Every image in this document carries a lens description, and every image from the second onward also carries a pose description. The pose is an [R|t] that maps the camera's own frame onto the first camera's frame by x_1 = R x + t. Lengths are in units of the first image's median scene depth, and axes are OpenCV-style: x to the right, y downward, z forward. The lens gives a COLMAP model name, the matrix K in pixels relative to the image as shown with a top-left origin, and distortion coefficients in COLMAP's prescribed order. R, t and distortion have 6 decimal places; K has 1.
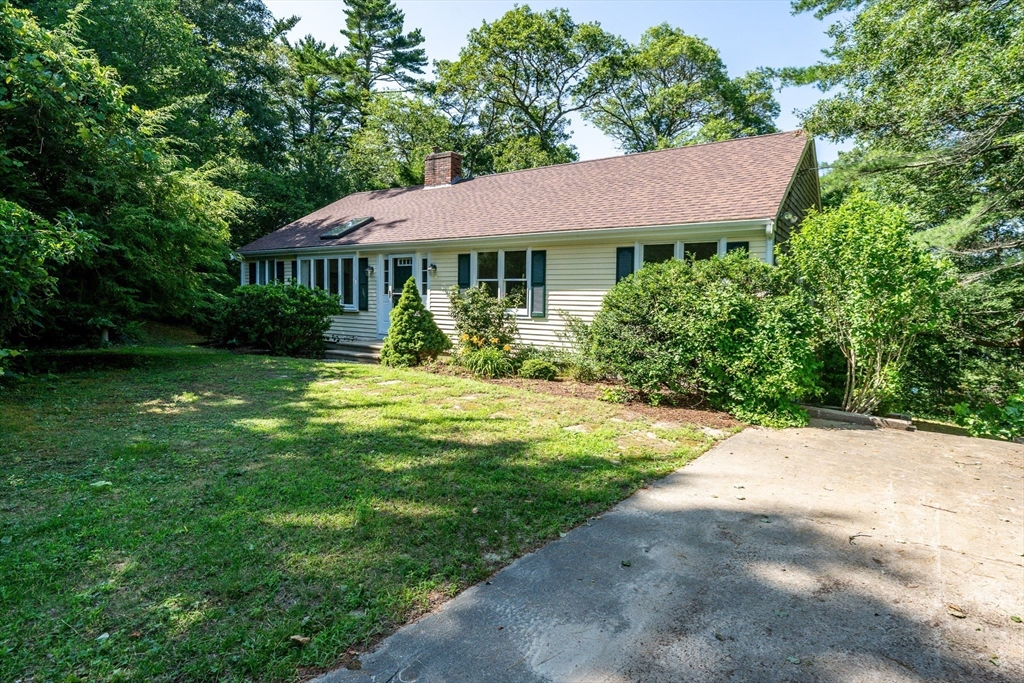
lens RADIAL K [[498.3, 0, 515.0], [0, 498.3, 330.1], [0, 0, 1]] dist [0.003403, 0.000064]
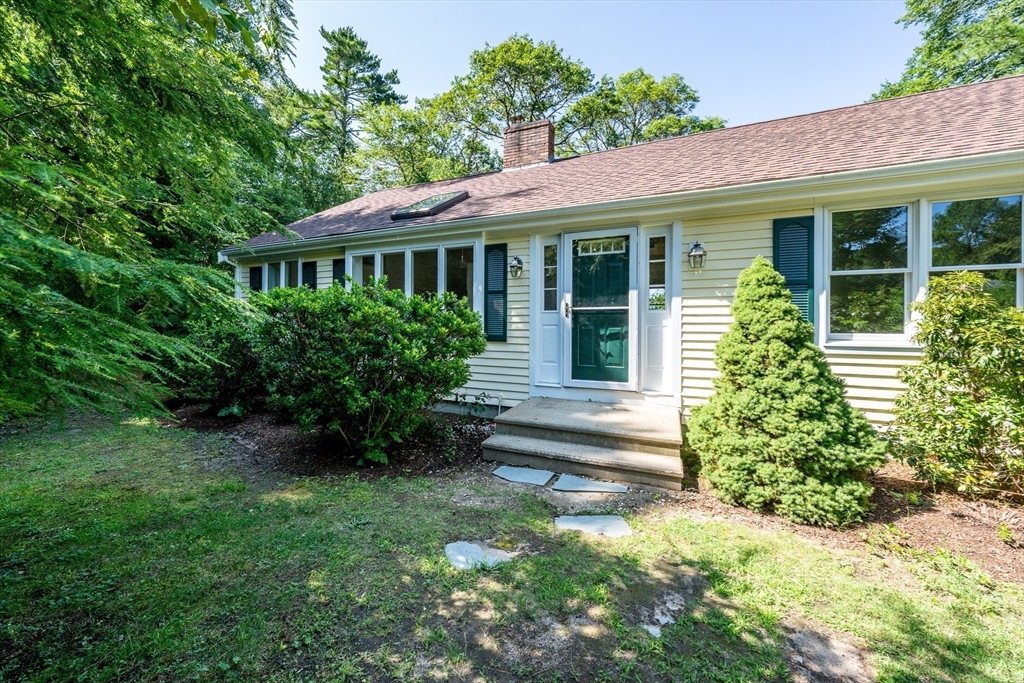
lens RADIAL K [[386.4, 0, 505.2], [0, 386.4, 338.7], [0, 0, 1]] dist [-0.008012, -0.000148]
pose [[0.988497, -0.021093, 0.149763, -0.329844], [0.024069, 0.999547, -0.018090, -0.032322], [-0.149313, 0.021486, 0.988556, 0.540953]]
